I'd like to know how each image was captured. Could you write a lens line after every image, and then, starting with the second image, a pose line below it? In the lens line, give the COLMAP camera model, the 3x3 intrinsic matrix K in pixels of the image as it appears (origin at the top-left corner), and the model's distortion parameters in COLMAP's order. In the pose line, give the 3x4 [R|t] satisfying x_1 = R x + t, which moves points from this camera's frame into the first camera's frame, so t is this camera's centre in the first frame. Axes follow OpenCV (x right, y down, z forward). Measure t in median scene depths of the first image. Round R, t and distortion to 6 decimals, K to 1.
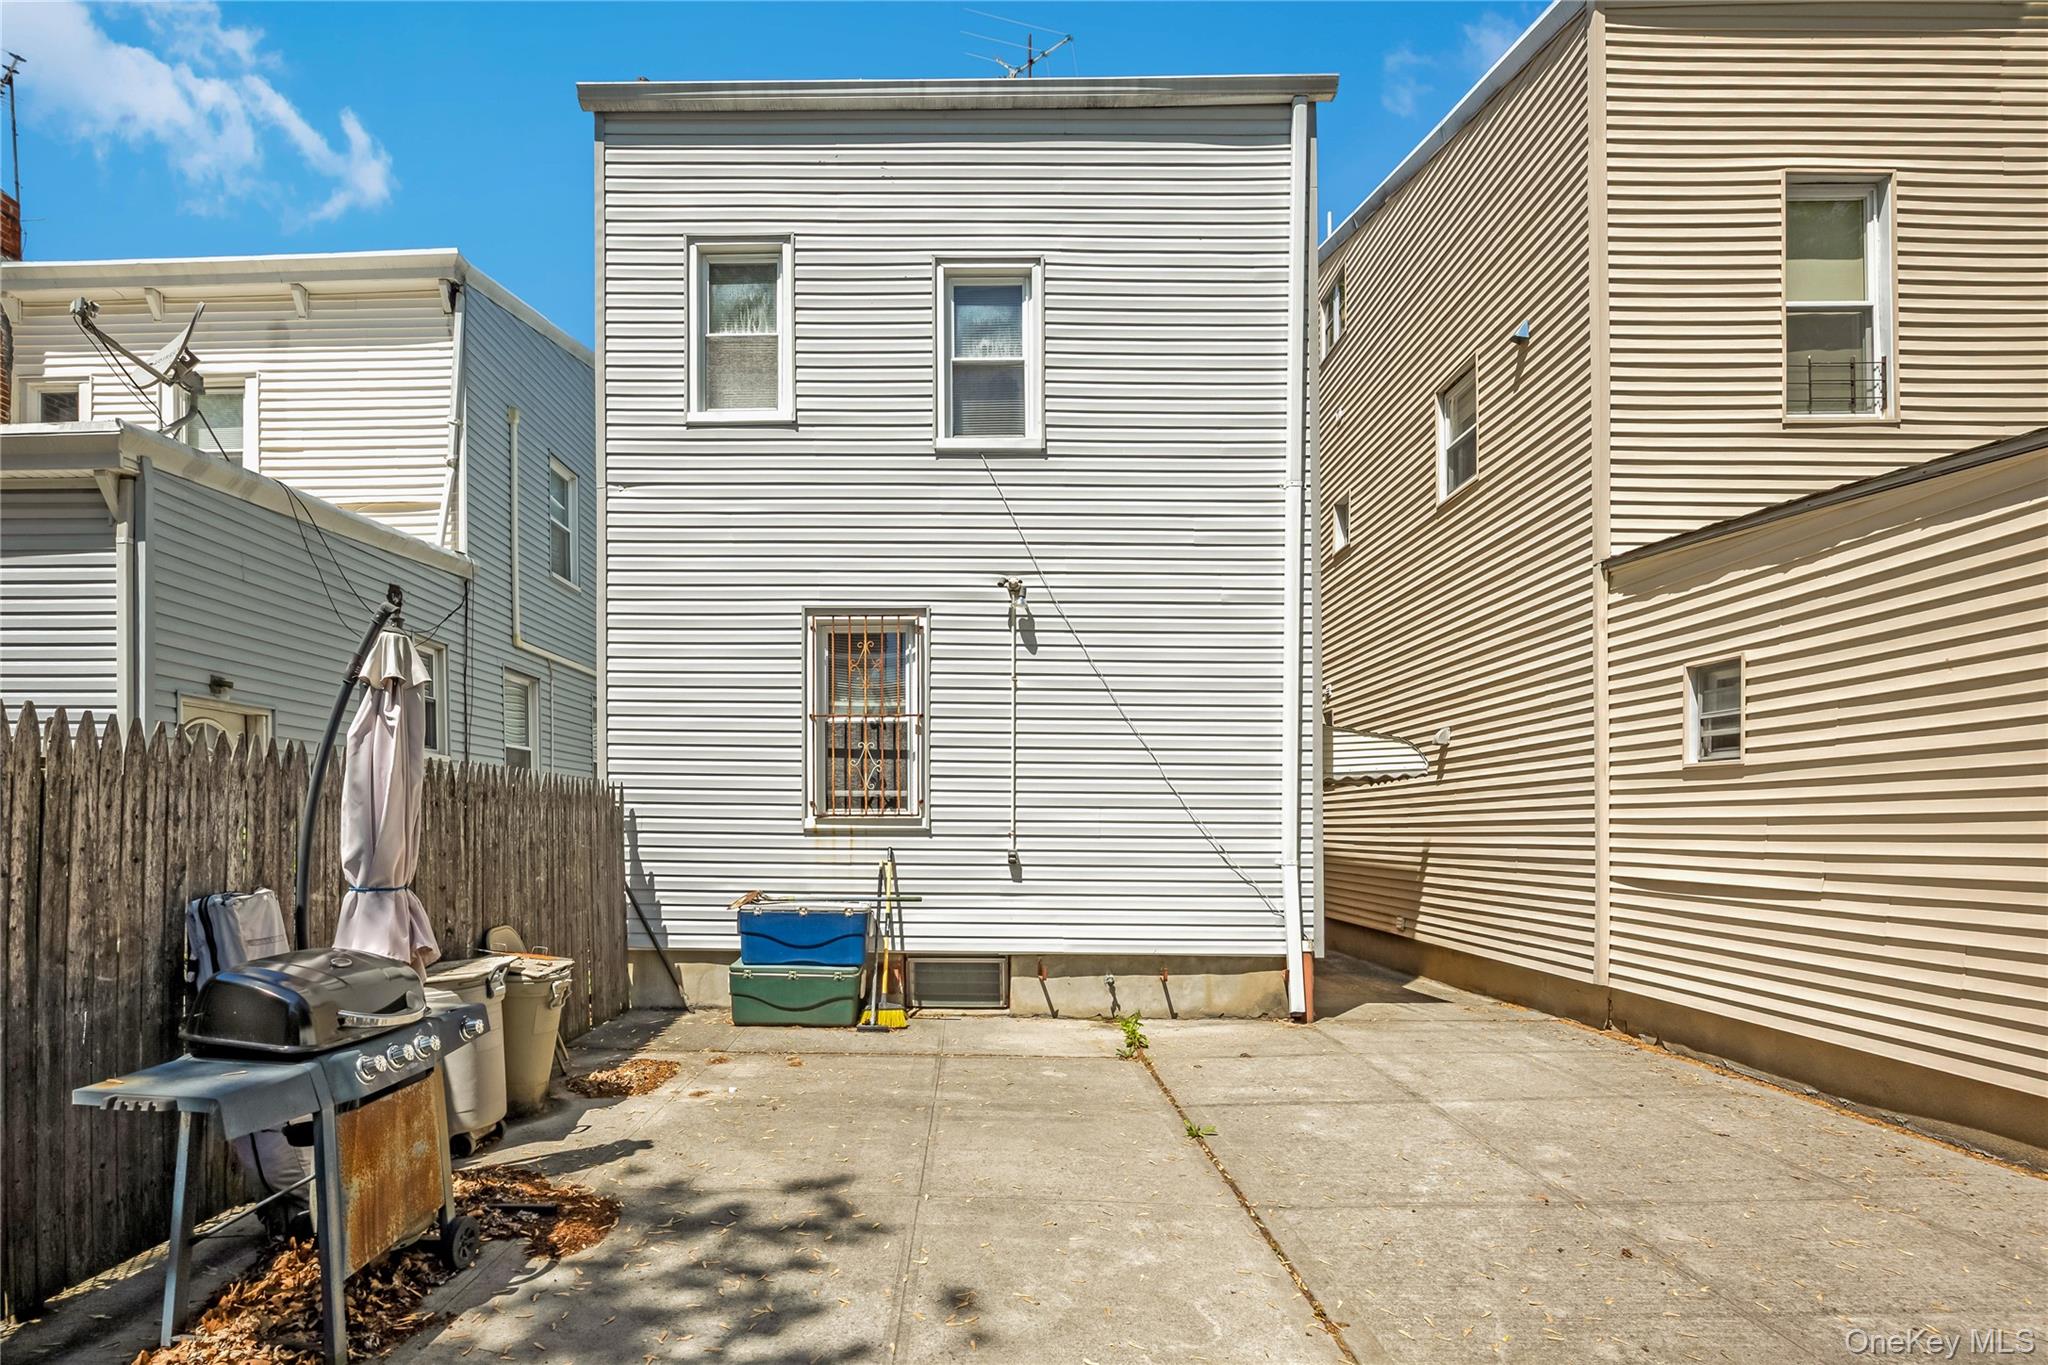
lens RADIAL K [[1007.4, 0, 954.1], [0, 1007.4, 819.7], [0, 0, 1]] dist [-0.015446, 0.000628]
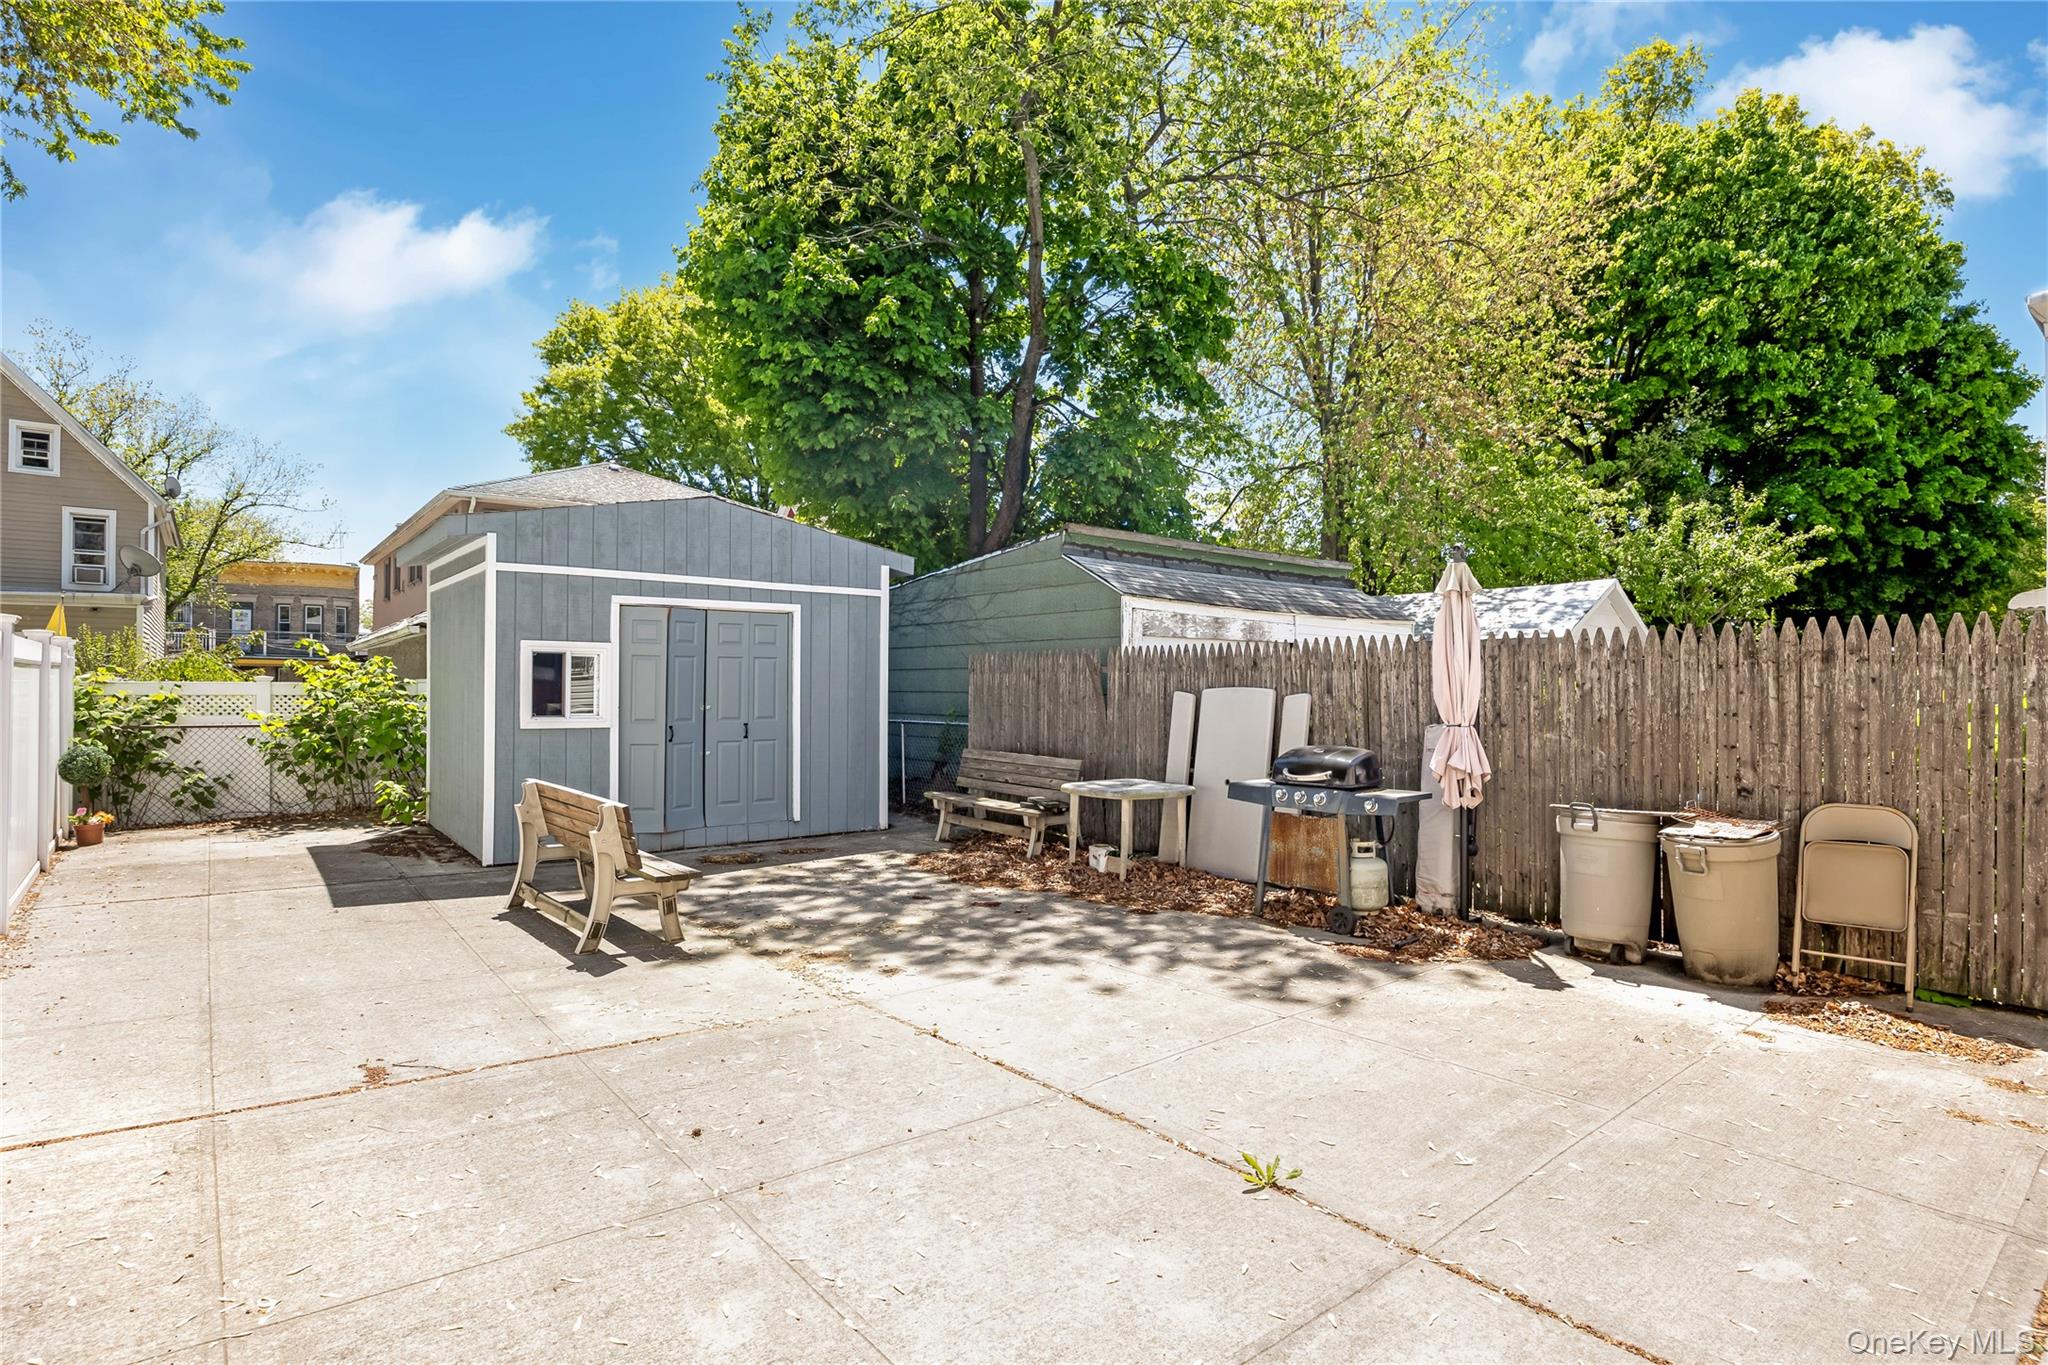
lens RADIAL K [[1037.6, 0, 1024.4], [0, 1037.6, 683.3], [0, 0, 1]] dist [0.000545, 0.000118]
pose [[-0.768832, -0.007120, -0.639411, 0.973310], [0.000501, 0.999931, -0.011736, 0.019753], [0.639450, -0.009343, -0.768776, 1.784505]]
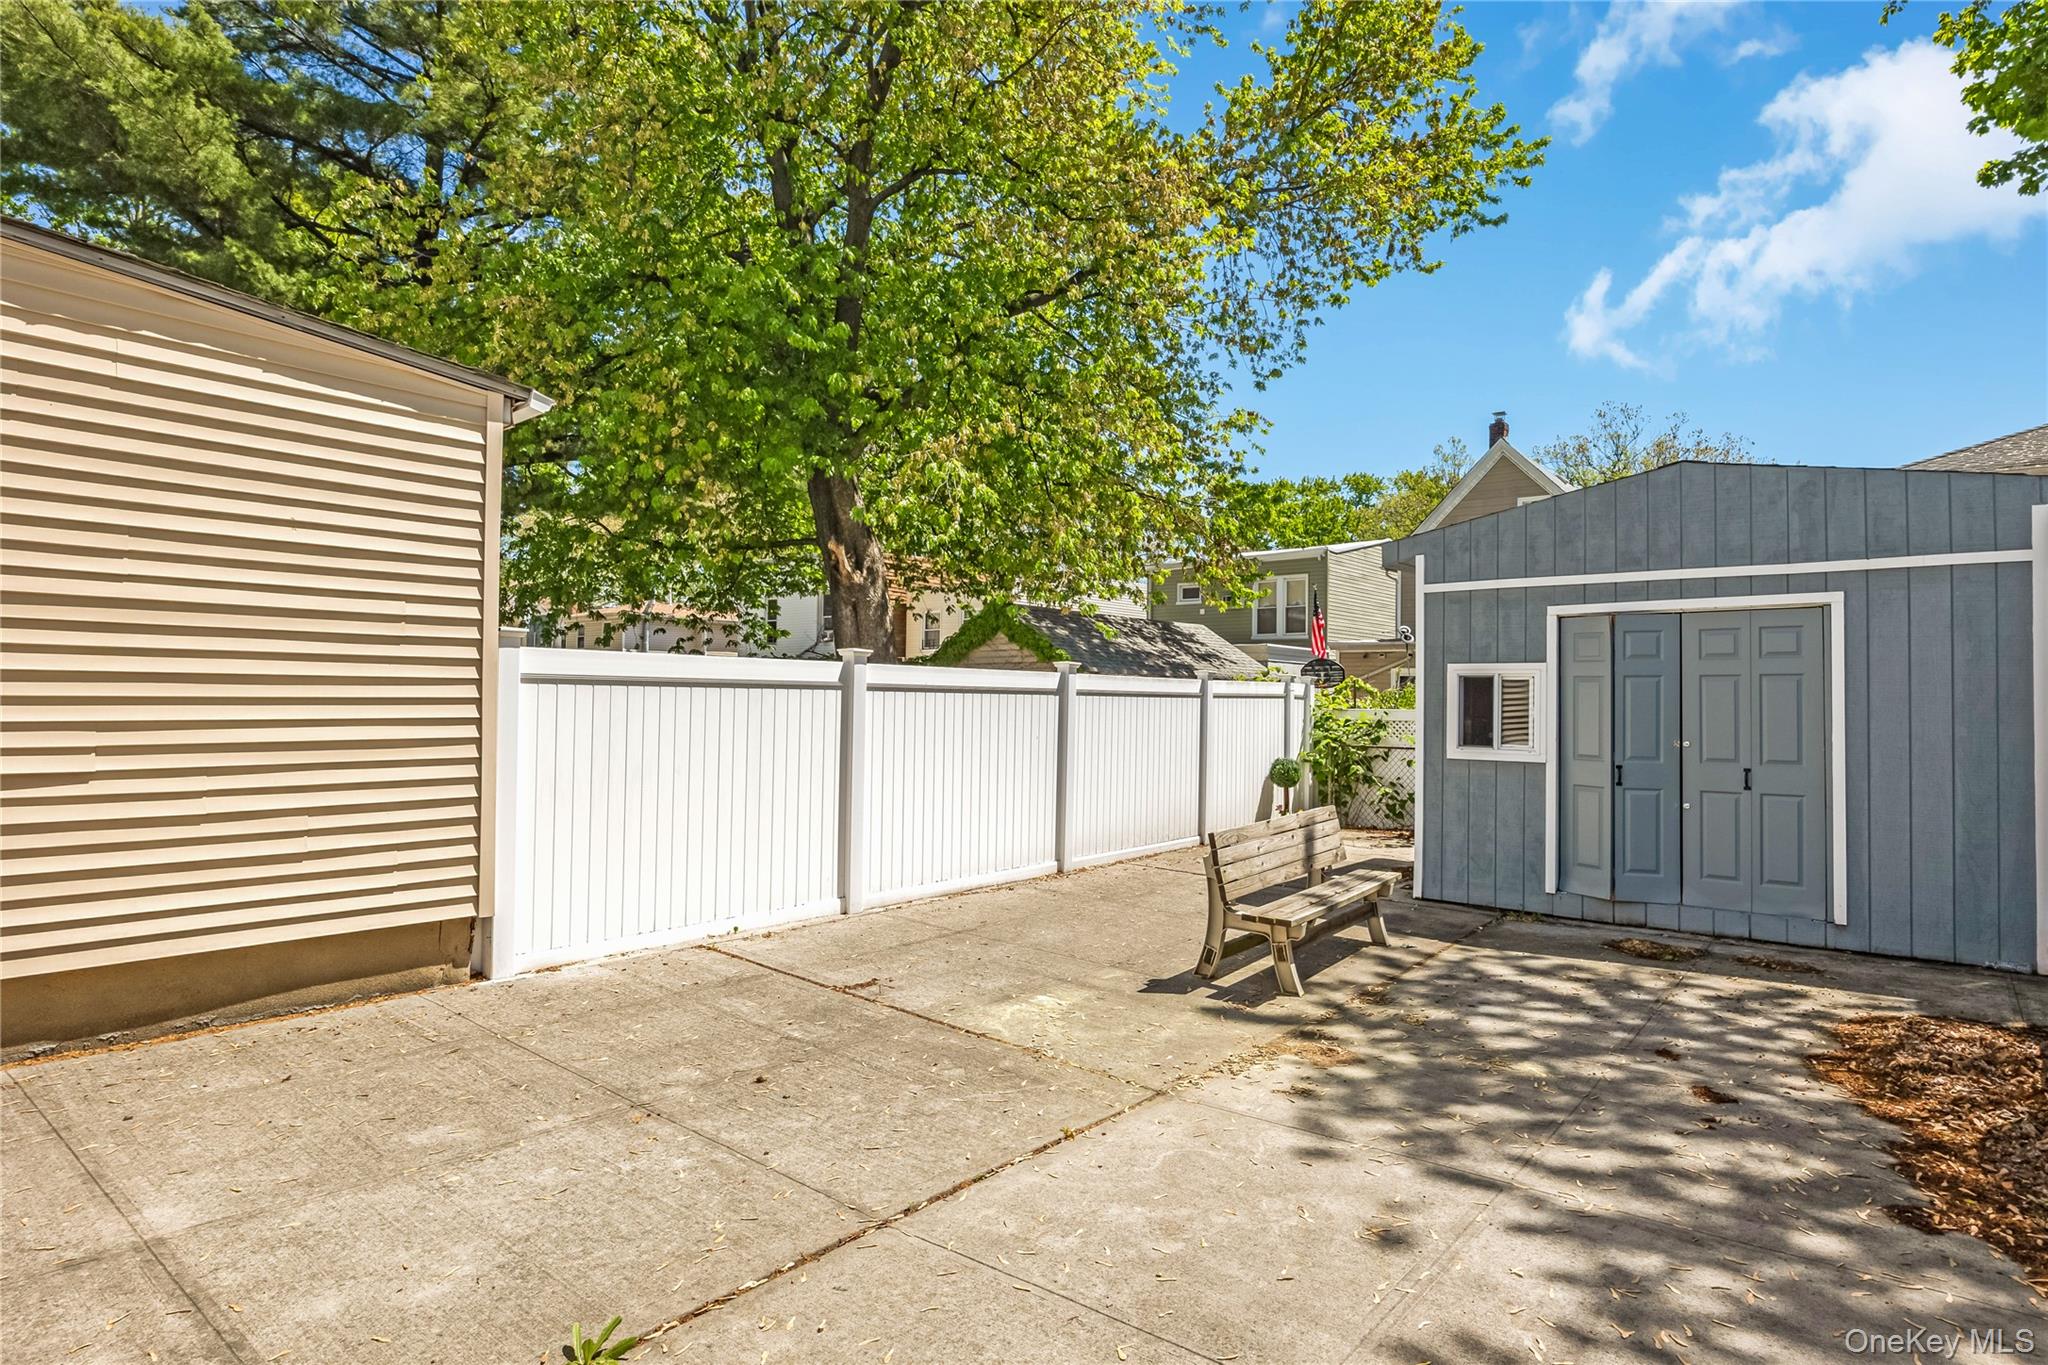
lens RADIAL K [[1083.1, 0, 1020.5], [0, 1083.1, 683.9], [0, 0, 1]] dist [-0.003389, -0.000201]
pose [[-0.784564, 0.001972, 0.620045, -0.285374], [-0.018307, 0.999485, -0.026343, 0.013522], [-0.619778, -0.032019, -0.784124, 1.632484]]
